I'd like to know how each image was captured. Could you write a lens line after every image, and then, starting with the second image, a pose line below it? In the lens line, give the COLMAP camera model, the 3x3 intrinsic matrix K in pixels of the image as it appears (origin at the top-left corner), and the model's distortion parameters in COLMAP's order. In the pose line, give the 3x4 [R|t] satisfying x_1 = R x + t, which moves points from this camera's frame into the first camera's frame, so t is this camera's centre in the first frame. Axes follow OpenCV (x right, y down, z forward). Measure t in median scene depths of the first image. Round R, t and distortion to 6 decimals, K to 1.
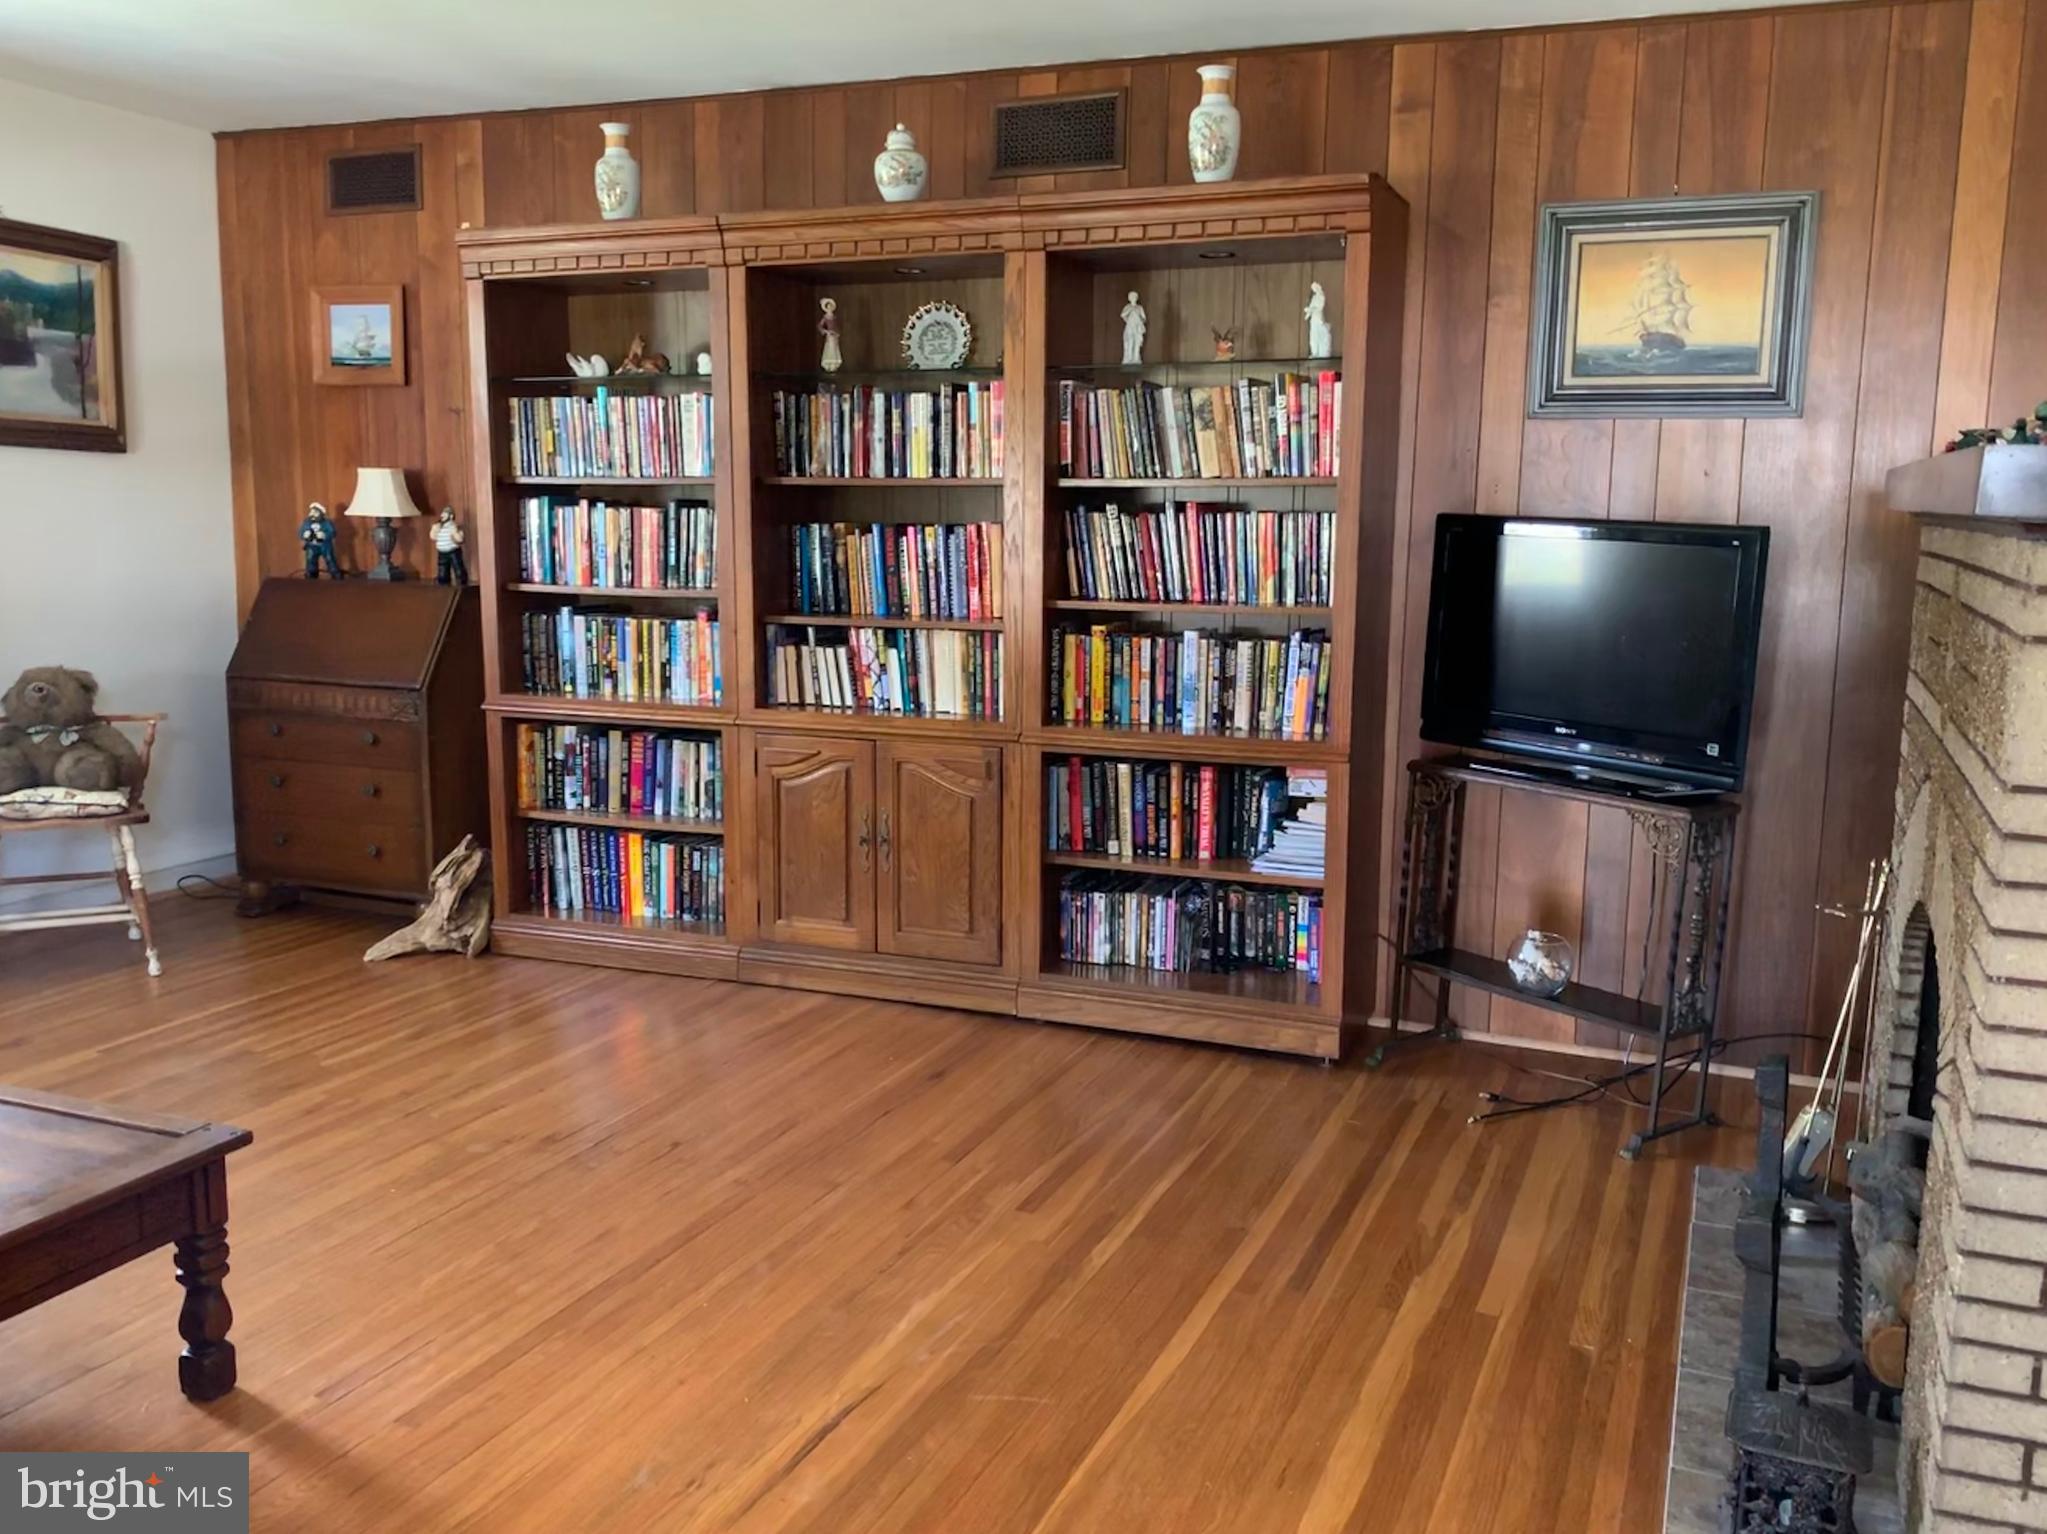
lens RADIAL K [[1725.6, 0, 1023.5], [0, 1725.6, 767.0], [0, 0, 1]] dist [0.064422, -0.090853]
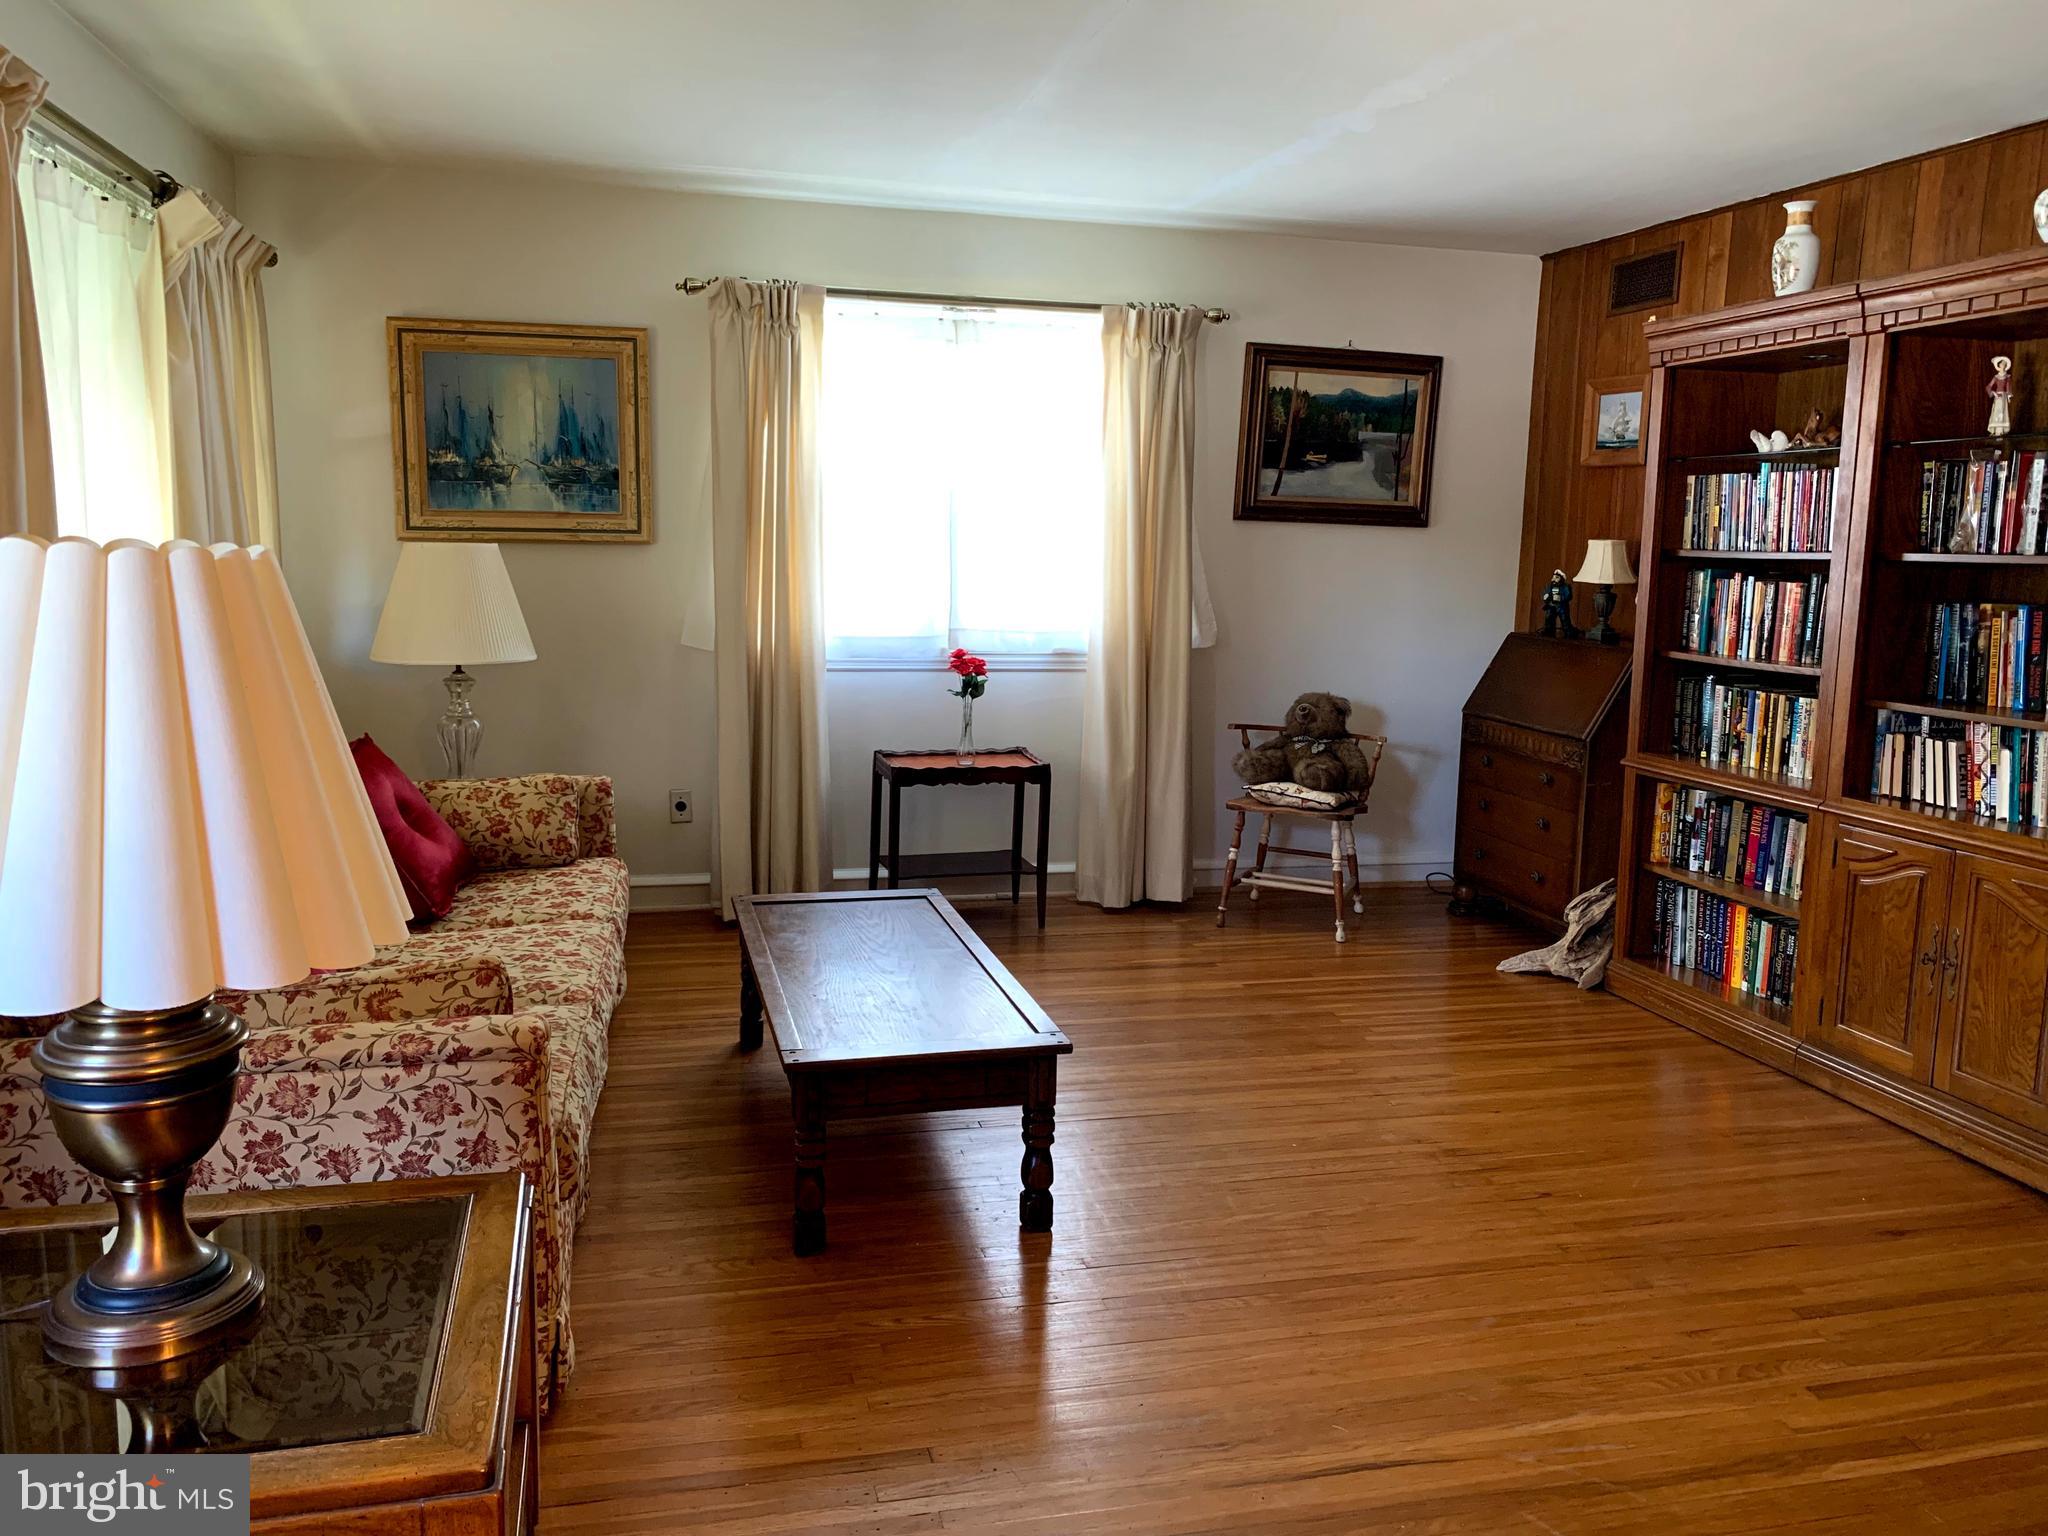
lens RADIAL K [[1573.1, 0, 1017.8], [0, 1573.1, 753.9], [0, 0, 1]] dist [0.039257, -0.042430]
pose [[0.599072, 0.115211, -0.792363, 0.243323], [-0.136090, 0.989846, 0.041033, -0.029342], [0.789045, 0.083251, 0.608668, 0.109309]]
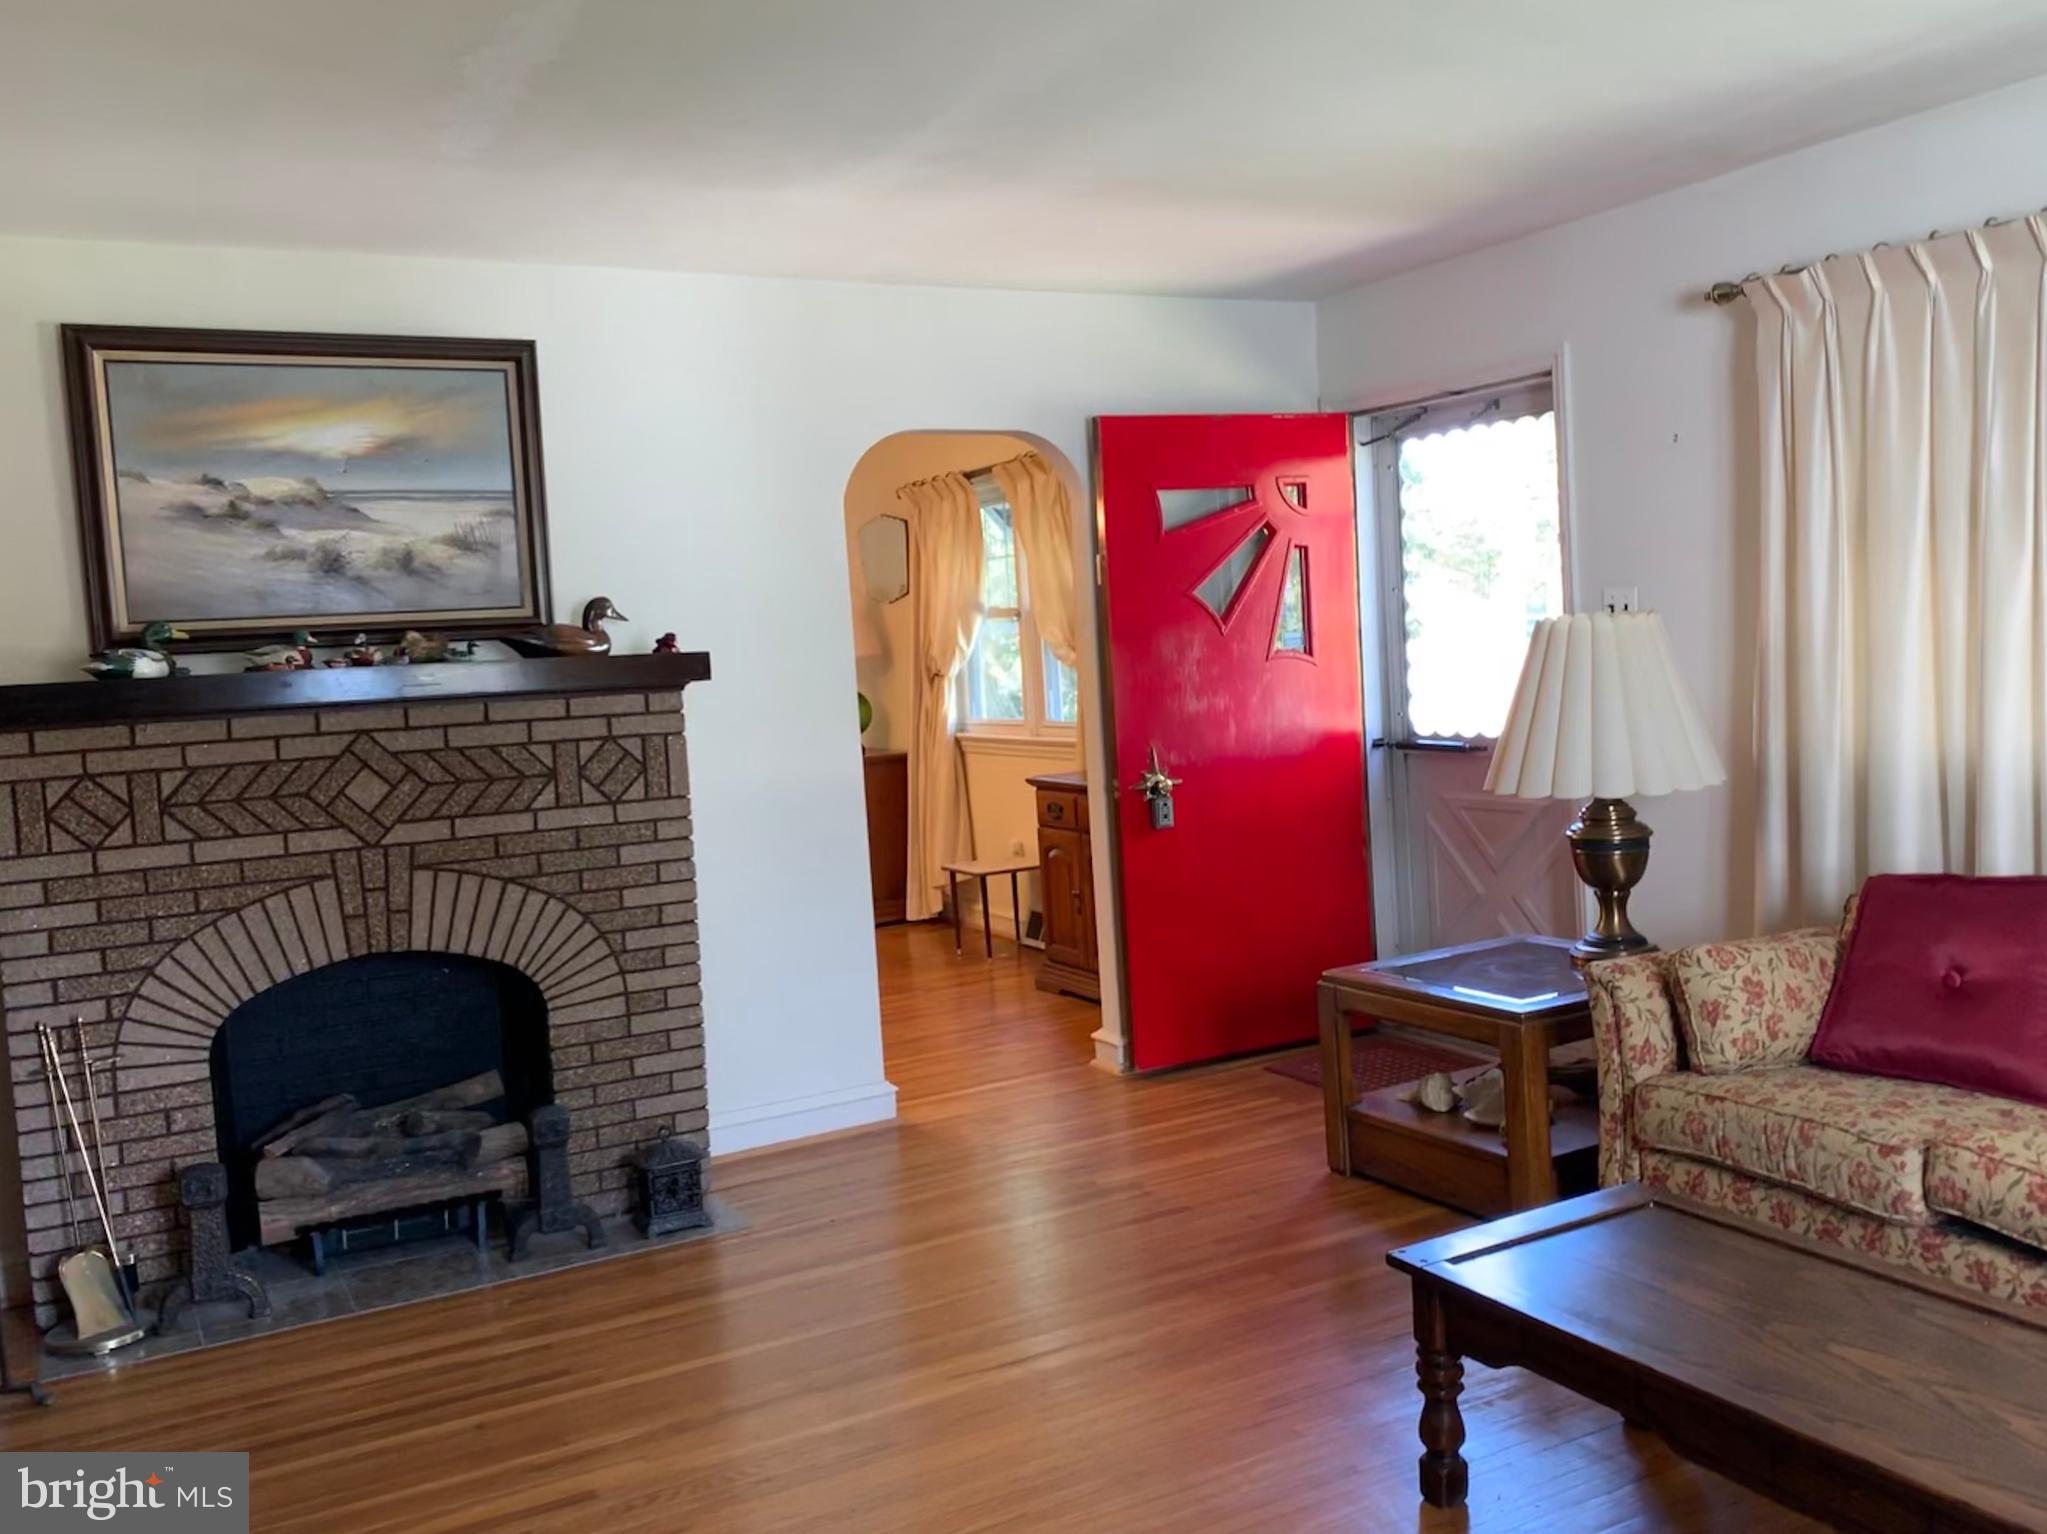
lens RADIAL K [[1725.6, 0, 1023.5], [0, 1725.6, 767.0], [0, 0, 1]] dist [0.064422, -0.090853]
pose [[-0.781203, -0.023413, 0.623838, -0.485792], [0.138726, 0.967800, 0.210043, -0.176294], [-0.608668, 0.250629, -0.752800, 0.974176]]
